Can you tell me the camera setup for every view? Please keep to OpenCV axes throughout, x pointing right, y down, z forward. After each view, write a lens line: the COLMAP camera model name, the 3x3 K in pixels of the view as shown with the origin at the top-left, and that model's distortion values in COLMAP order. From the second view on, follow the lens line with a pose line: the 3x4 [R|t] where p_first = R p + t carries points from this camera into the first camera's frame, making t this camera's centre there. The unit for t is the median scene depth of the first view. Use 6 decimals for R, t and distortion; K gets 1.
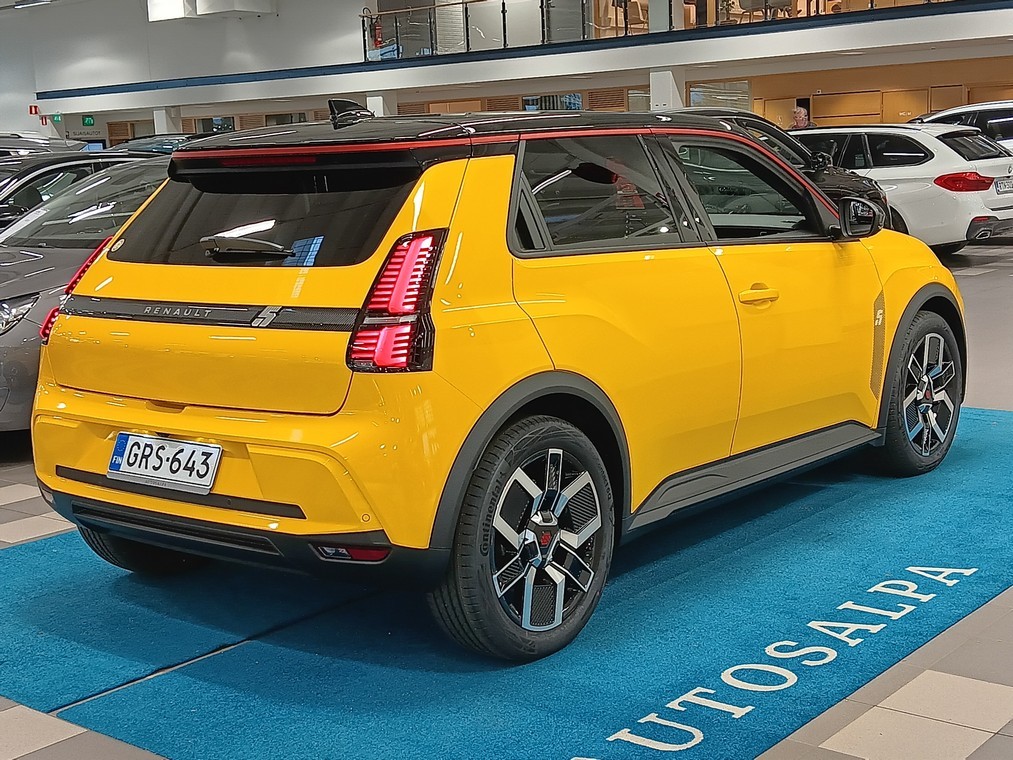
lens RADIAL K [[1024.4, 0, 506.9], [0, 1024.4, 407.0], [0, 0, 1]] dist [0.038429, 0.004555]
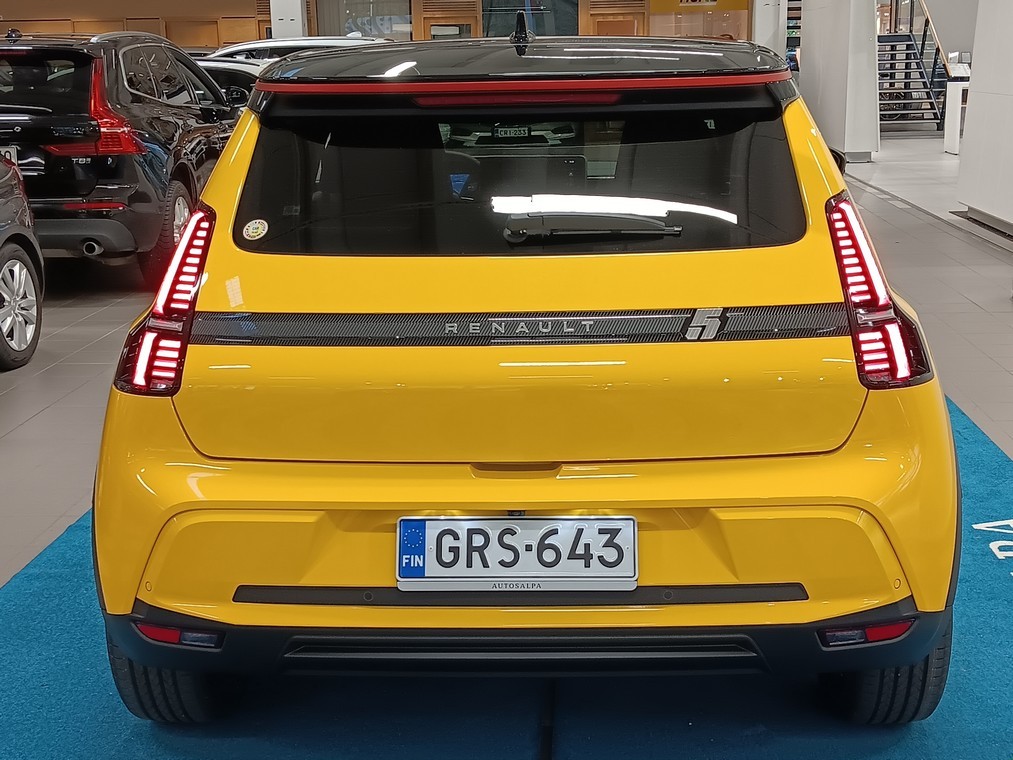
lens RADIAL K [[1024.4, 0, 506.9], [0, 1024.4, 407.0], [0, 0, 1]] dist [0.038429, 0.004555]
pose [[0.887283, -0.101281, 0.449967, -0.641307], [0.098879, 0.994679, 0.028910, -0.061925], [-0.450501, 0.018841, 0.892577, 0.412741]]
